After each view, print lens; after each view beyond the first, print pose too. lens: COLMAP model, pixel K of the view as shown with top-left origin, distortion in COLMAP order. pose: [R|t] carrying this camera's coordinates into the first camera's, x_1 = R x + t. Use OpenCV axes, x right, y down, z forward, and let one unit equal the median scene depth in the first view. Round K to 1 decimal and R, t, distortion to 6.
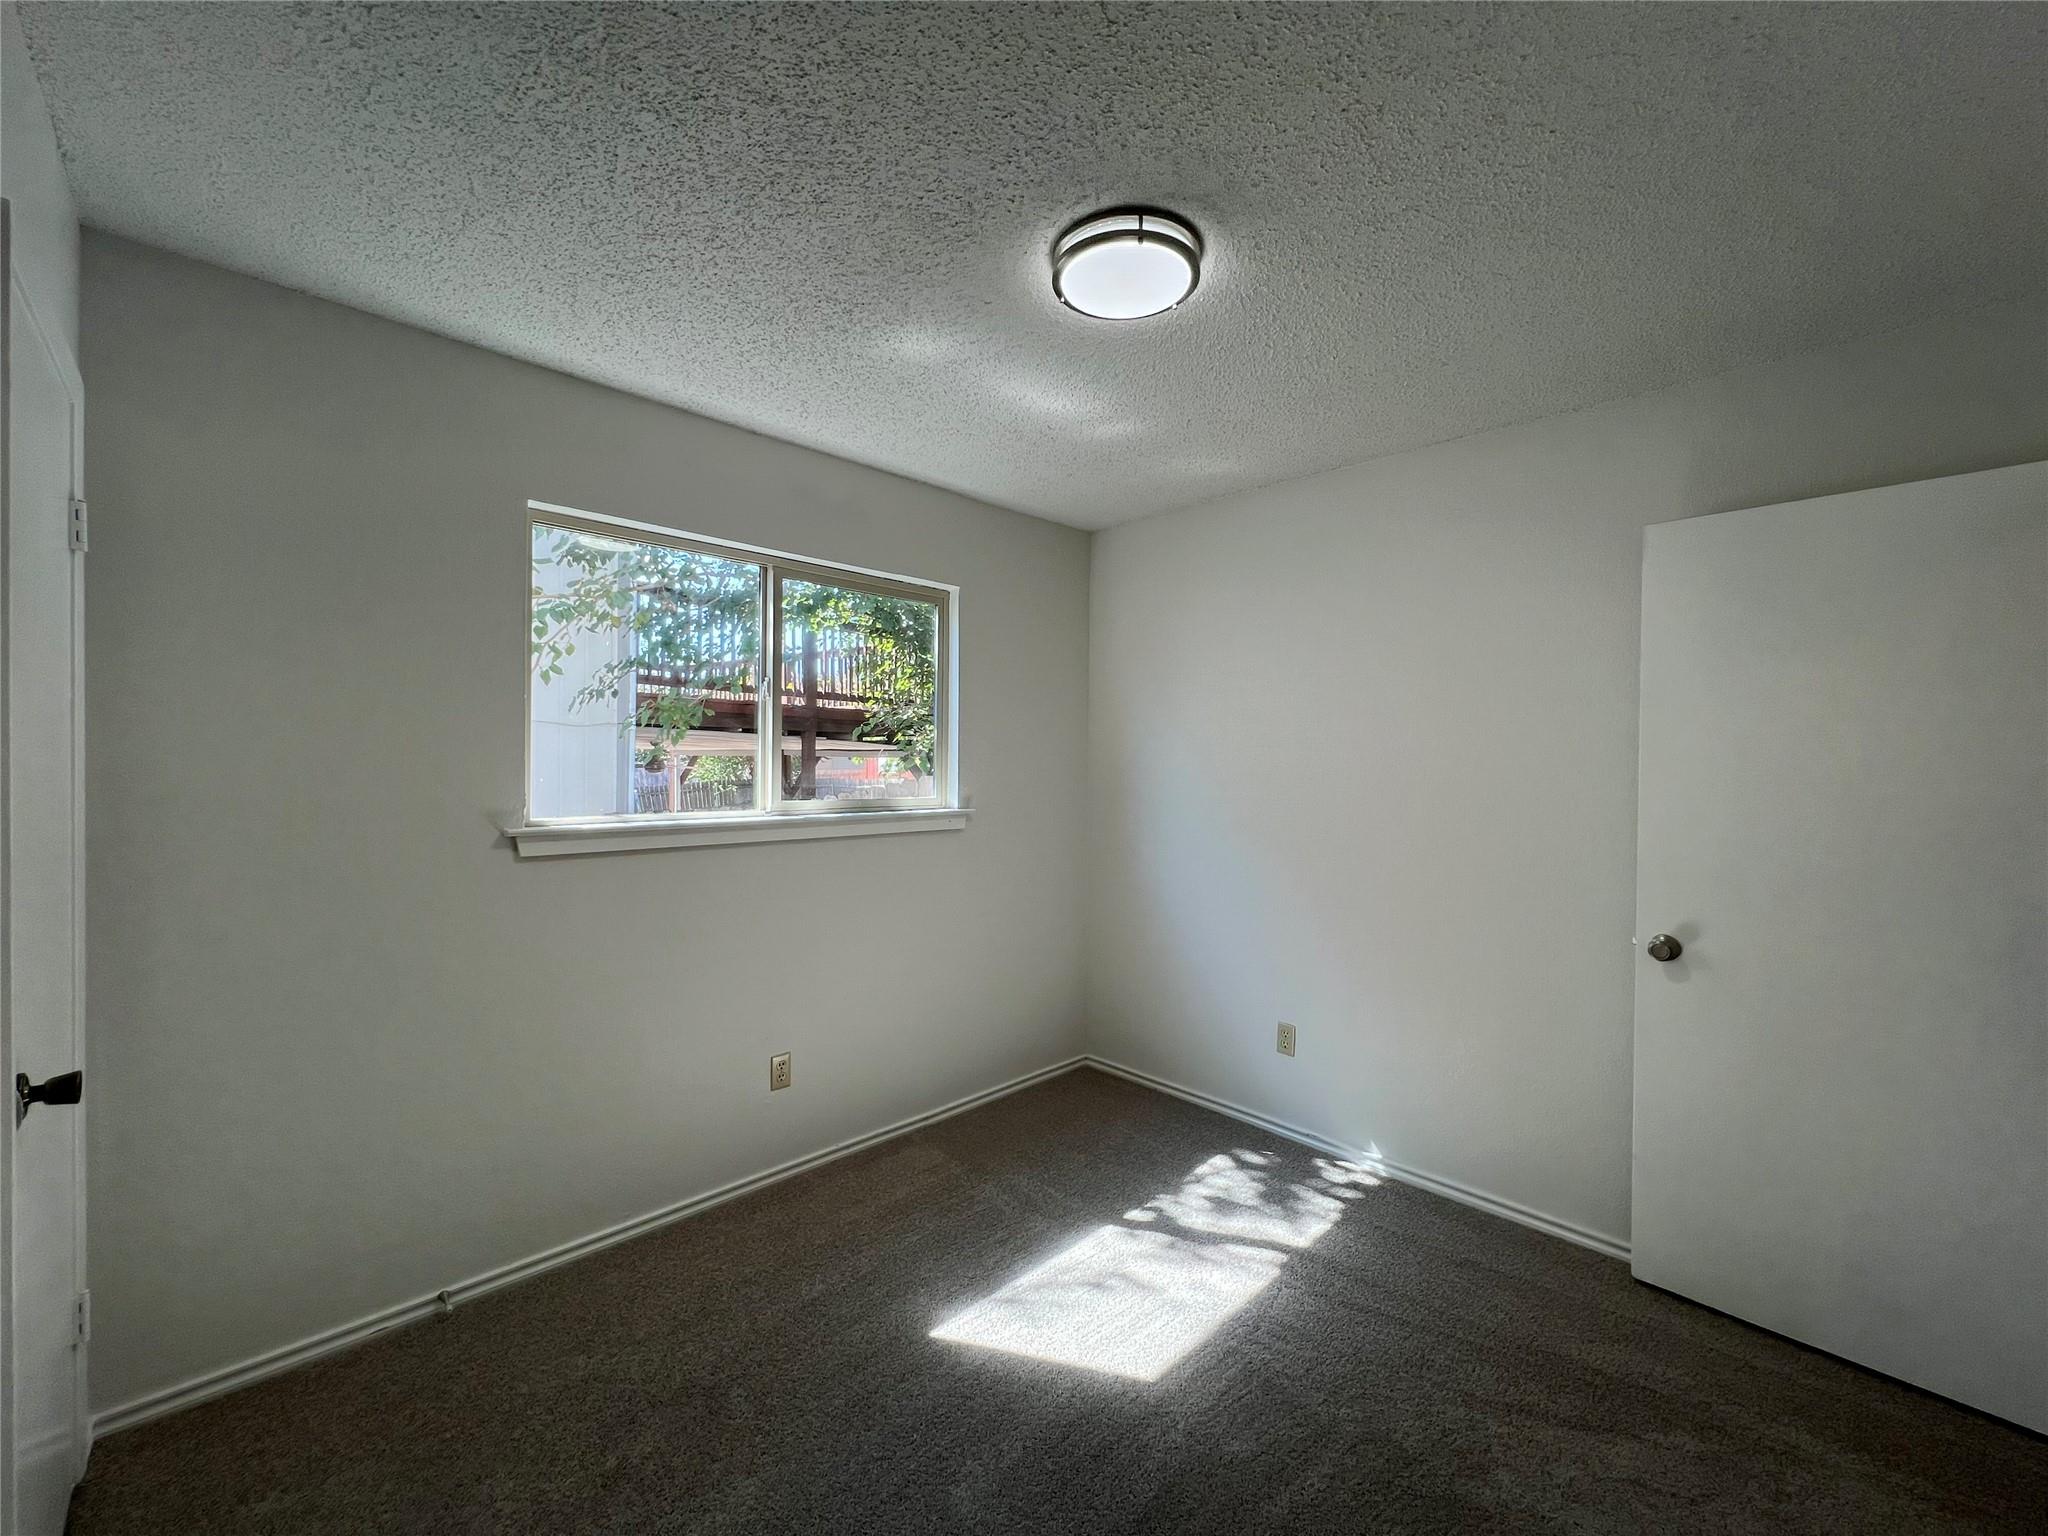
lens RADIAL K [[821.4, 0, 1024.0], [0, 821.4, 768.0], [0, 0, 1]] dist [-0.001573, 0.002819]
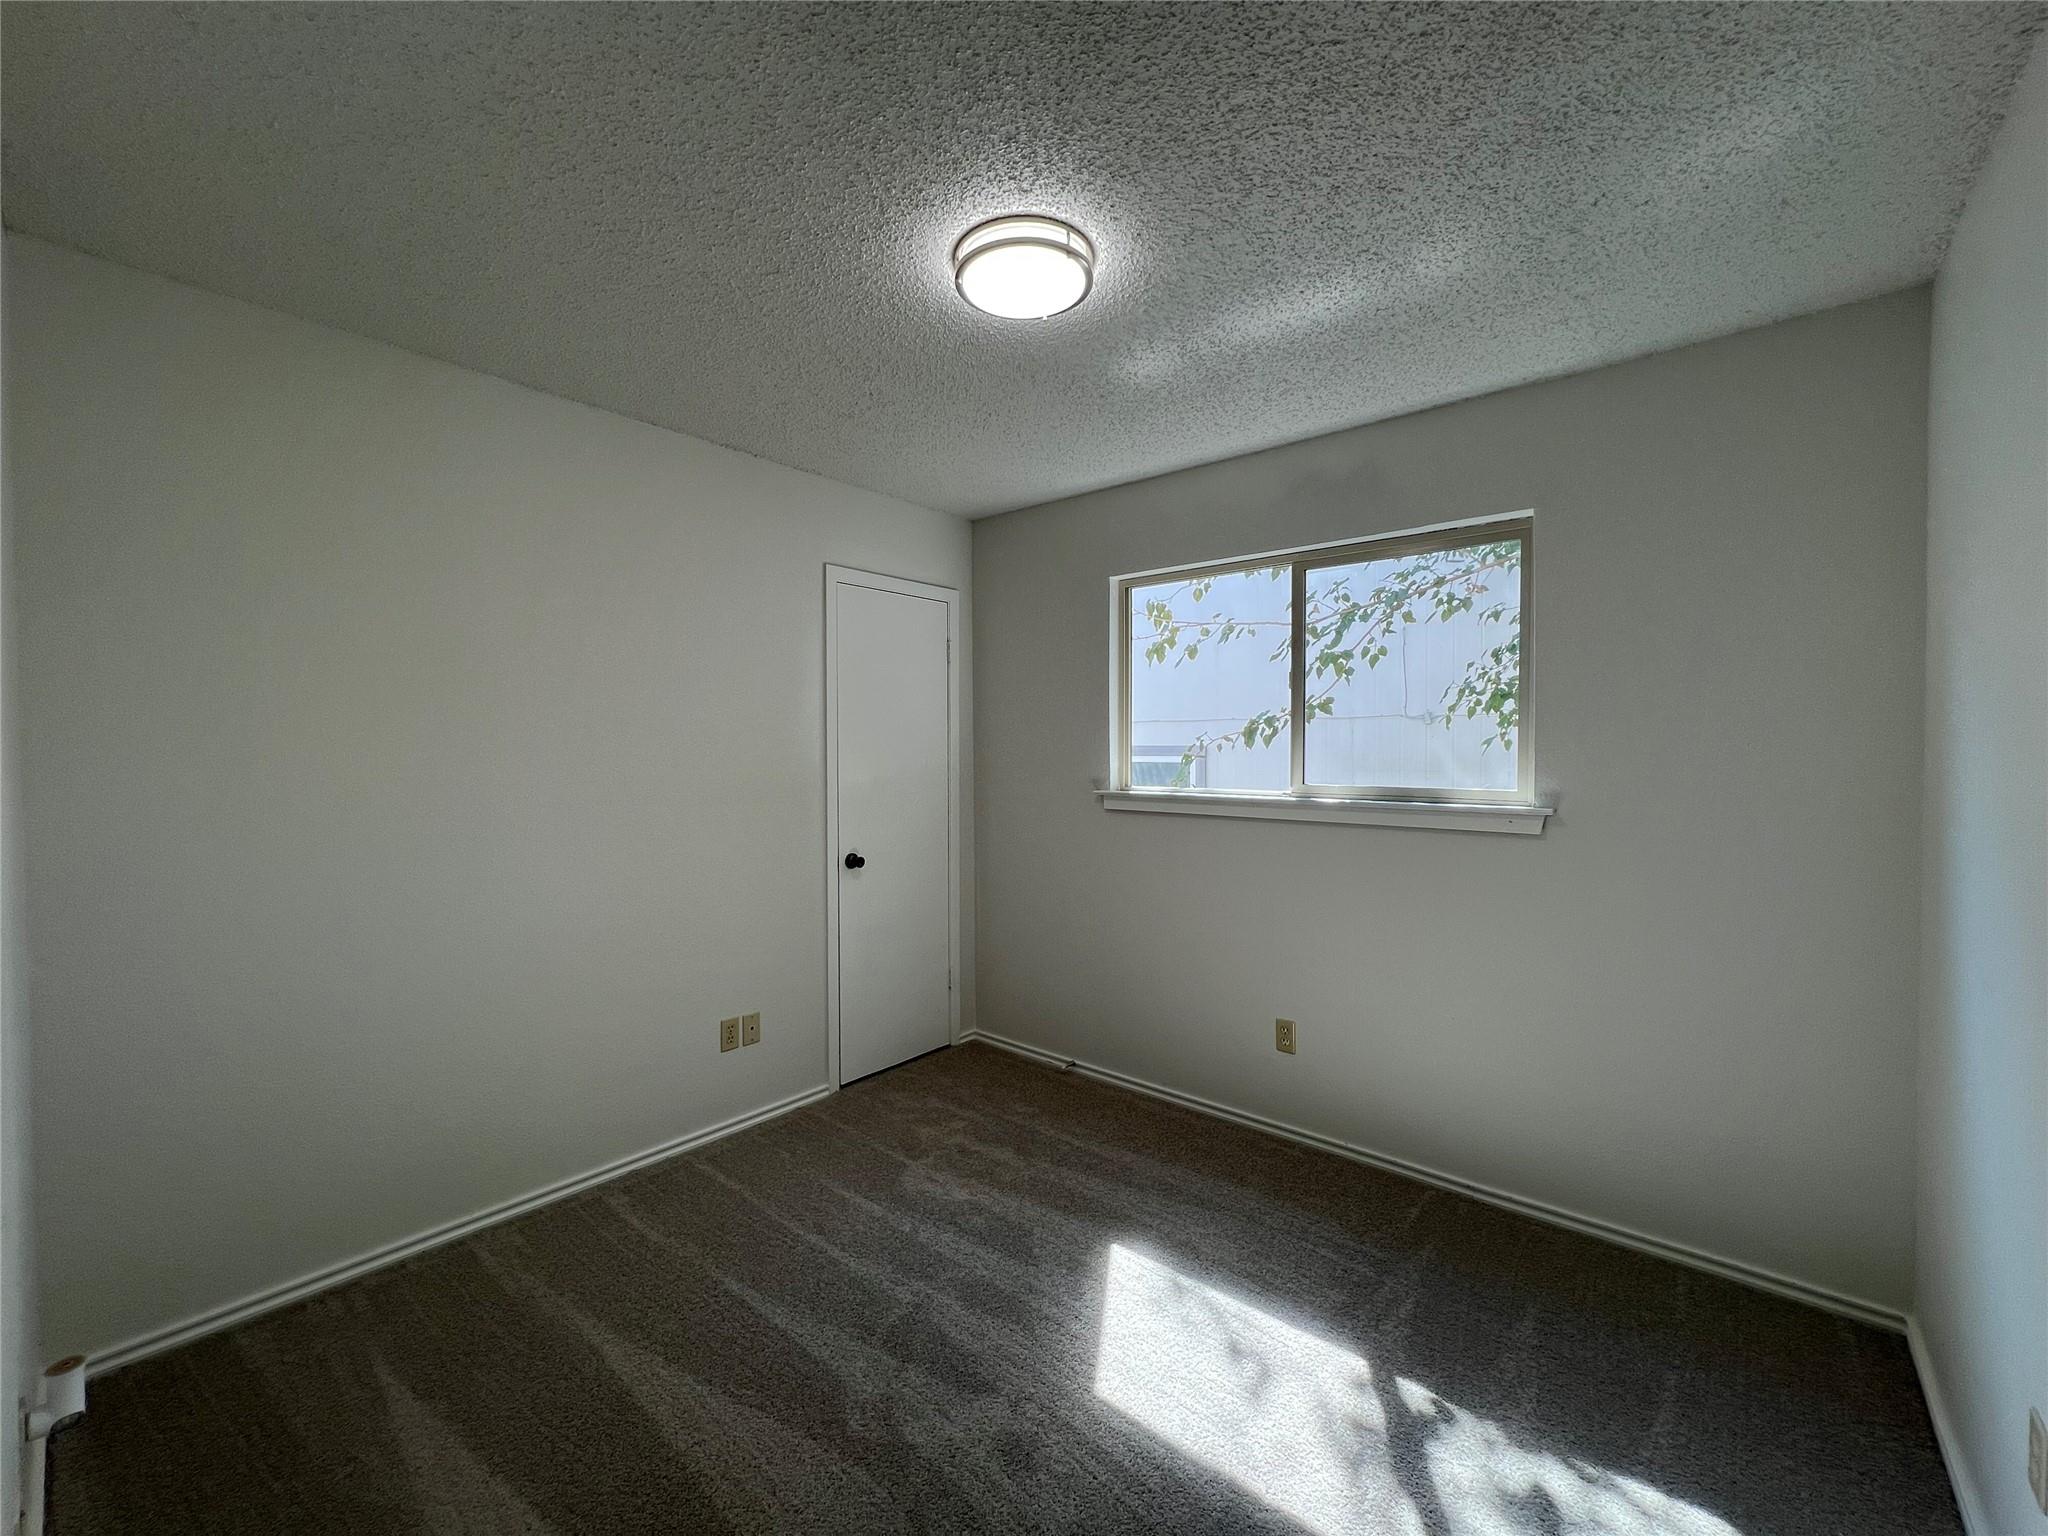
lens RADIAL K [[821.4, 0, 1024.0], [0, 821.4, 768.0], [0, 0, 1]] dist [-0.001573, 0.002819]
pose [[0.093794, 0.009333, -0.995548, 0.870704], [-0.012011, 0.999894, 0.008242, 0.018903], [0.995519, 0.011185, 0.093896, 0.662624]]
